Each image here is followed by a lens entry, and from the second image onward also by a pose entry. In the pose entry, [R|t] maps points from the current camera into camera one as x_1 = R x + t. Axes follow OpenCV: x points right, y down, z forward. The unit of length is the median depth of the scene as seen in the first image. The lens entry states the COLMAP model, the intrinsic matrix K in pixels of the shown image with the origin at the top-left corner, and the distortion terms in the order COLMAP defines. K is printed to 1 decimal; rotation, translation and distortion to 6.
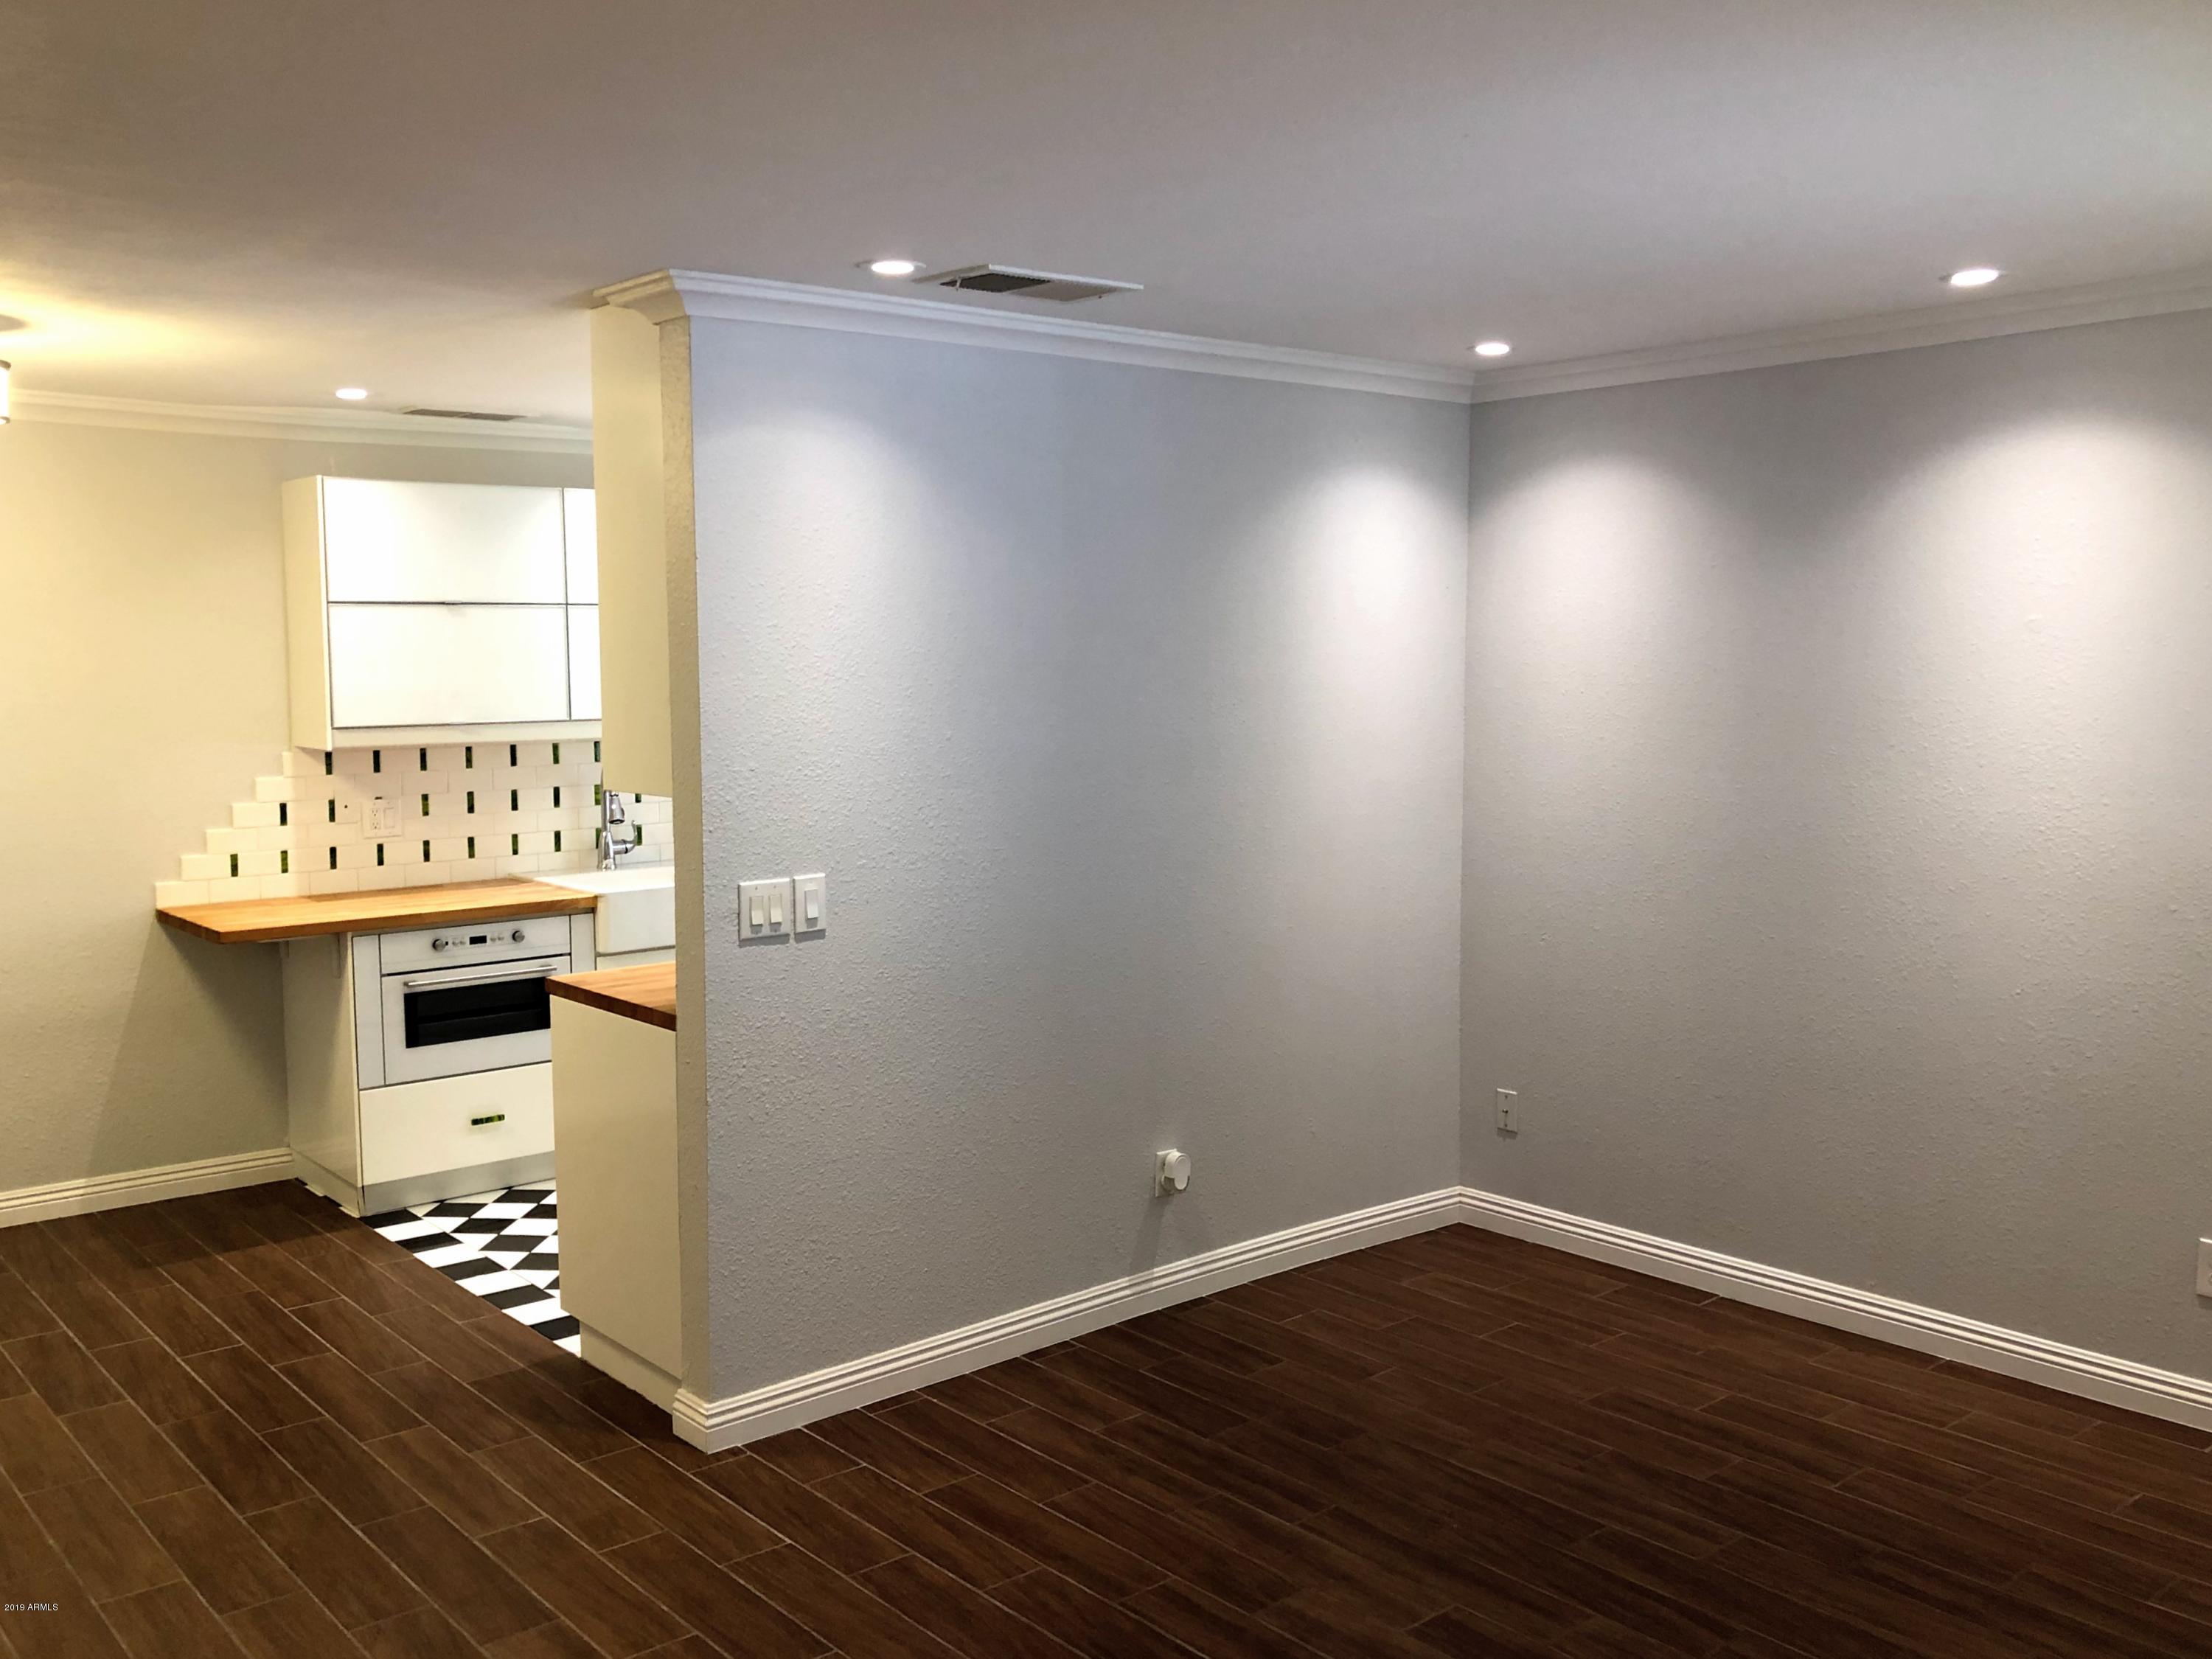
lens RADIAL K [[1932.5, 0, 1115.5], [0, 1932.5, 830.8], [0, 0, 1]] dist [0.046923, -0.025008]
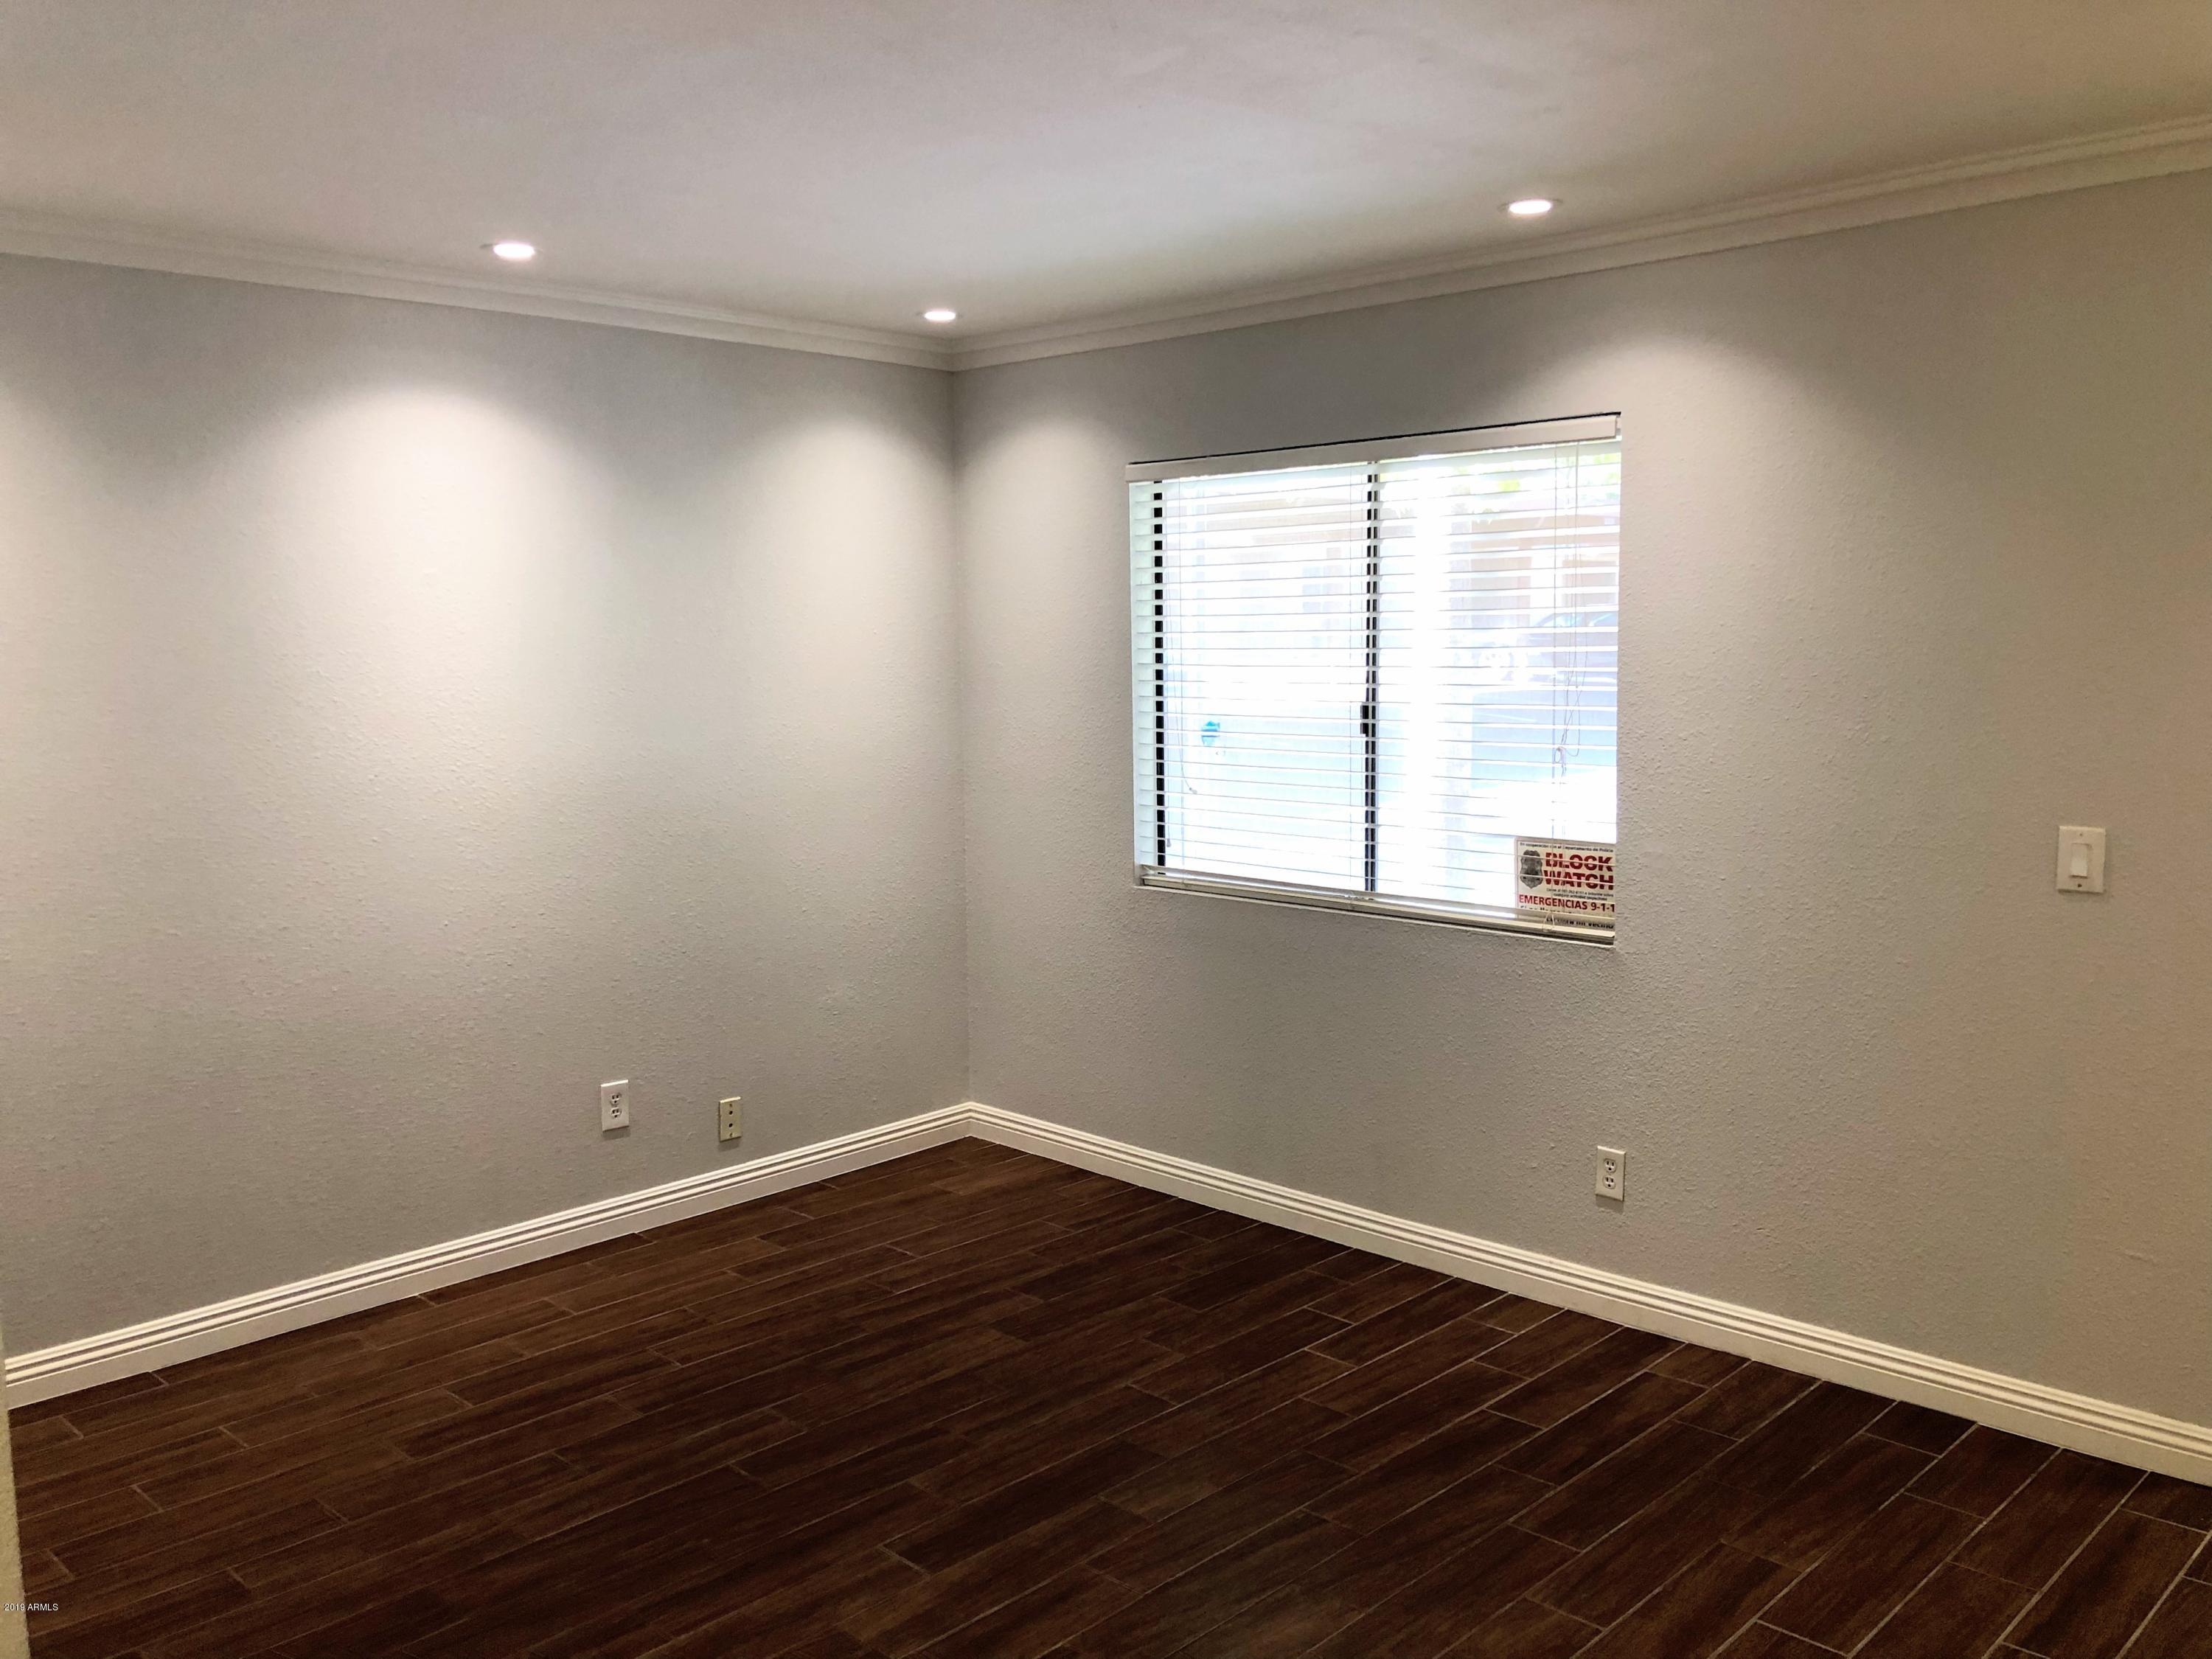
lens RADIAL K [[1828.5, 0, 1115.6], [0, 1828.5, 825.9], [0, 0, 1]] dist [0.022189, -0.014297]
pose [[-0.079899, -0.103204, 0.991446, -0.595037], [0.112974, 0.987280, 0.111874, -0.043996], [-0.990380, 0.120946, -0.067223, 0.745036]]
